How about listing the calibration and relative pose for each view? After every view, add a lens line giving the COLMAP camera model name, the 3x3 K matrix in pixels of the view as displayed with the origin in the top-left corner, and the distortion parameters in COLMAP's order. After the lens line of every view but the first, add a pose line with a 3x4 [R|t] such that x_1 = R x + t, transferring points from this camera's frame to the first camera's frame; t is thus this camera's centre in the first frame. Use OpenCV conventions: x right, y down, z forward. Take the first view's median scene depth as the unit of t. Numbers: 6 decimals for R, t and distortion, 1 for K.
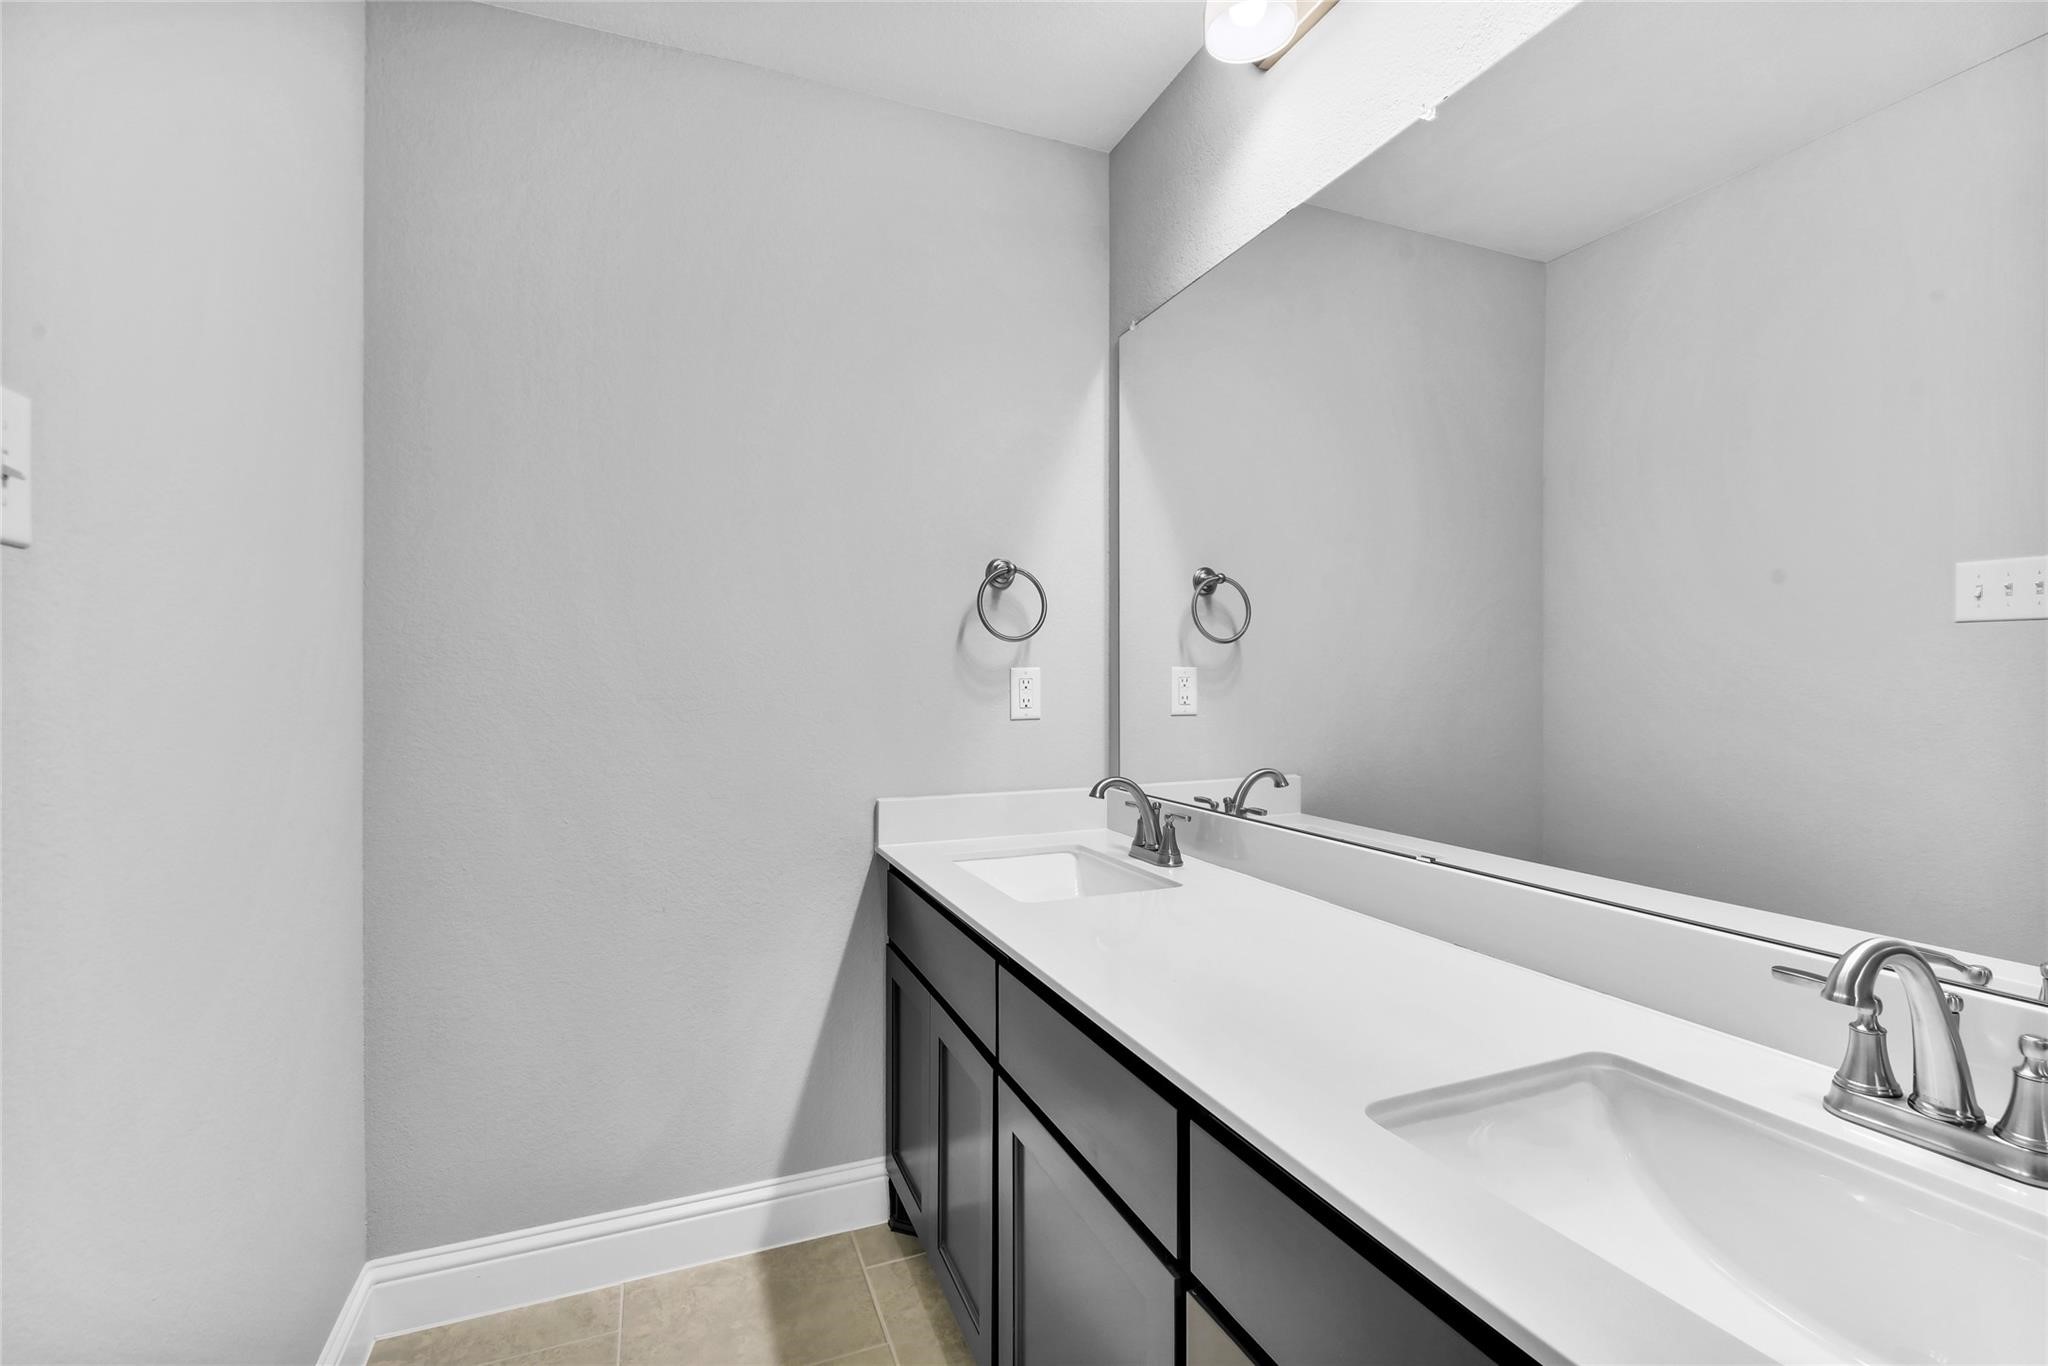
lens RADIAL K [[906.4, 0, 1013.8], [0, 906.4, 672.6], [0, 0, 1]] dist [-0.013169, -0.003482]
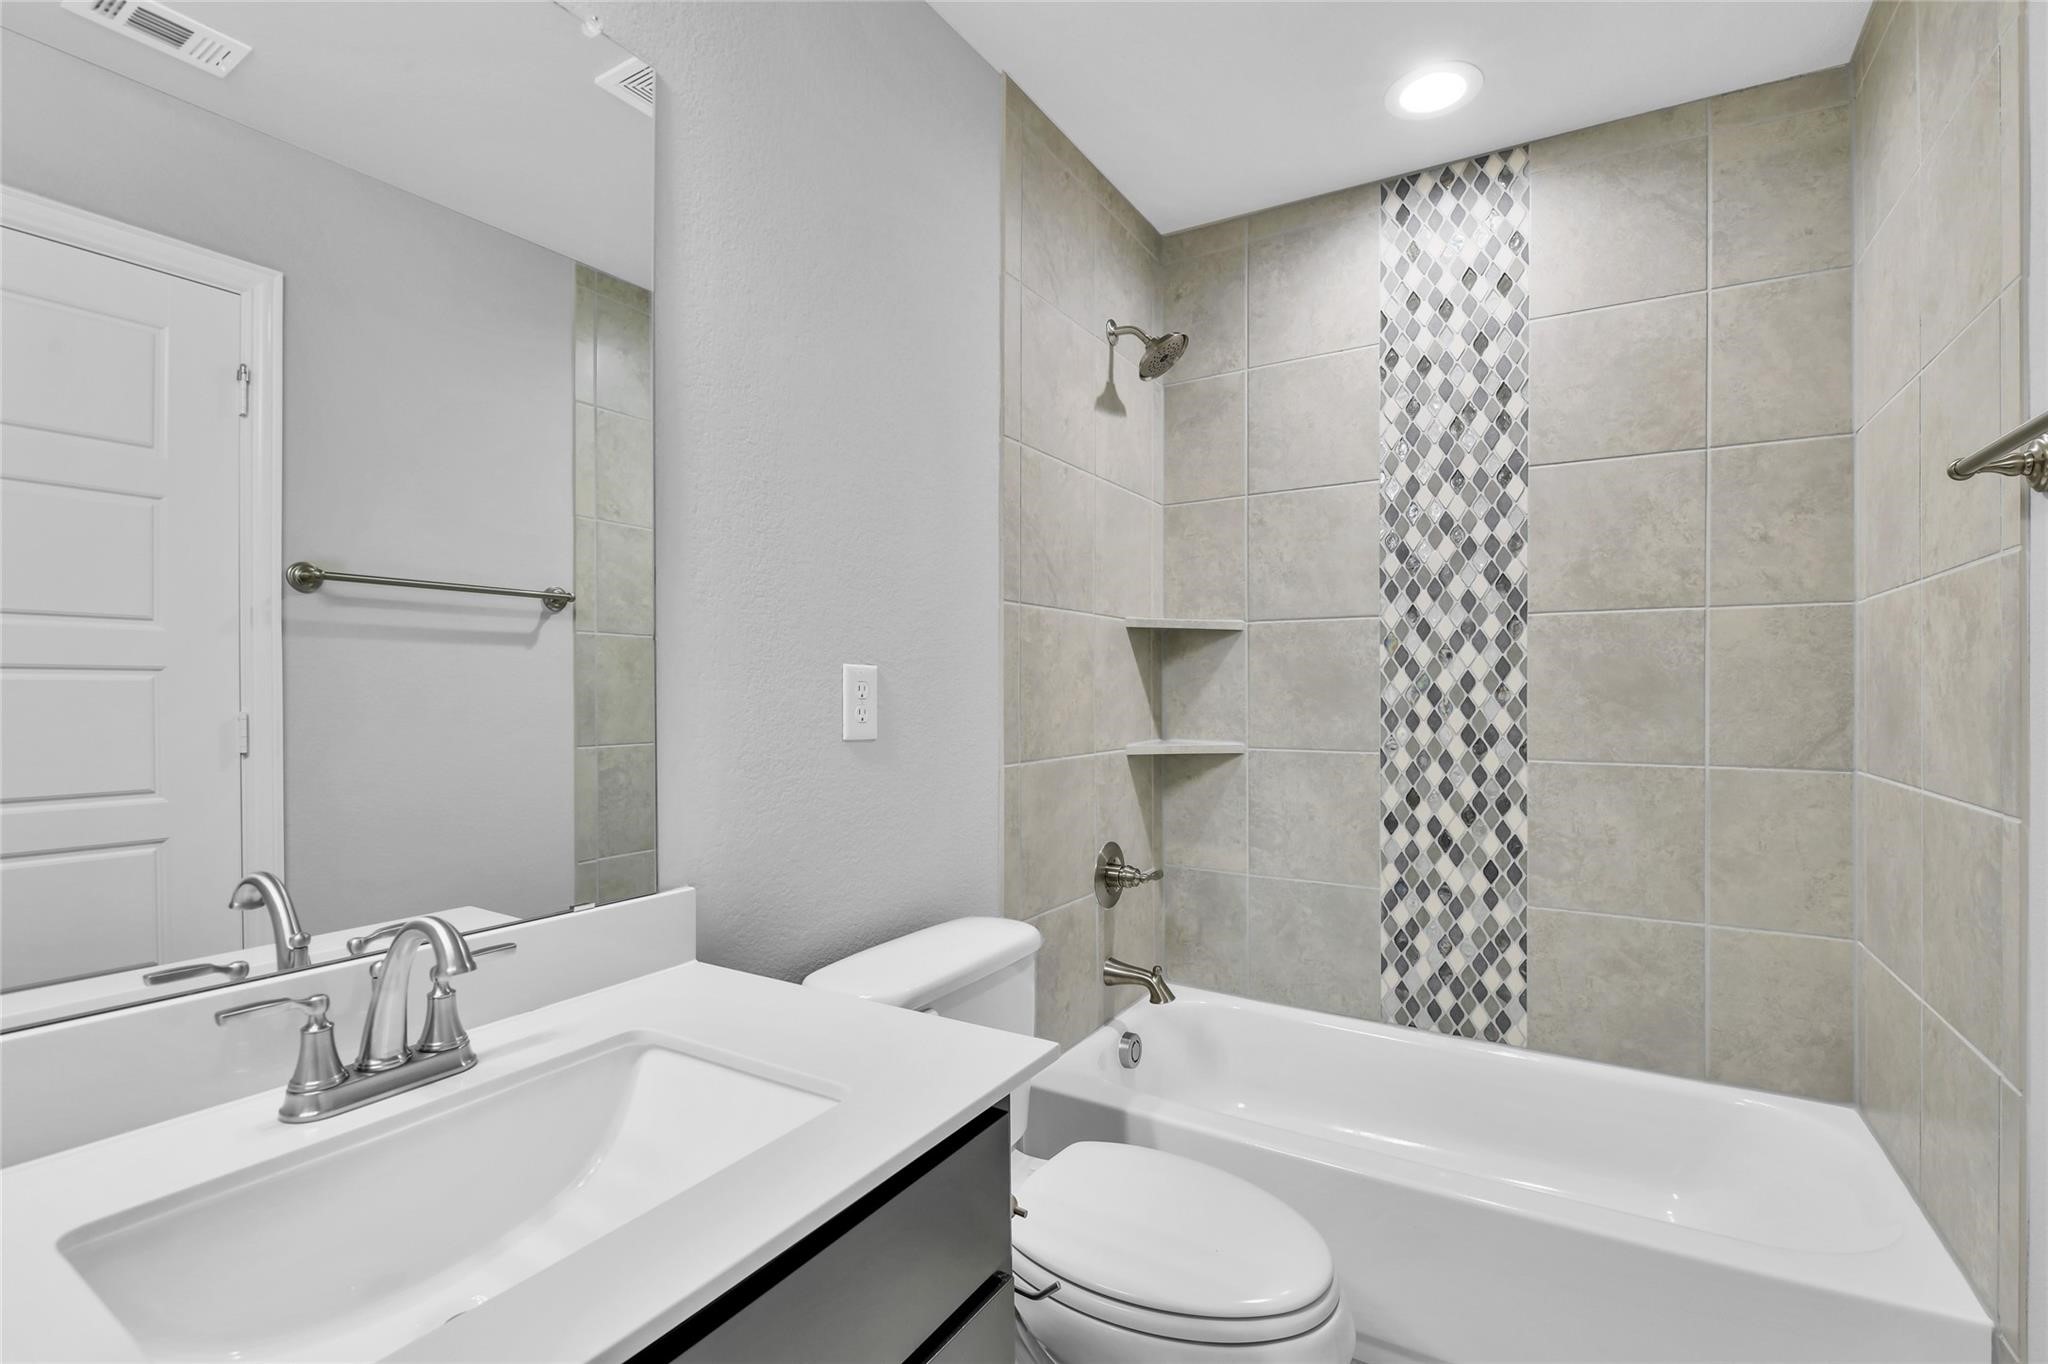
lens RADIAL K [[906.4, 0, 1033.5], [0, 906.4, 683.4], [0, 0, 1]] dist [-0.013169, -0.003482]
pose [[-0.591334, 0.002958, 0.806421, -0.402597], [0.002454, 0.999995, -0.001868, -0.001992], [-0.806423, 0.000874, -0.591339, 0.957602]]
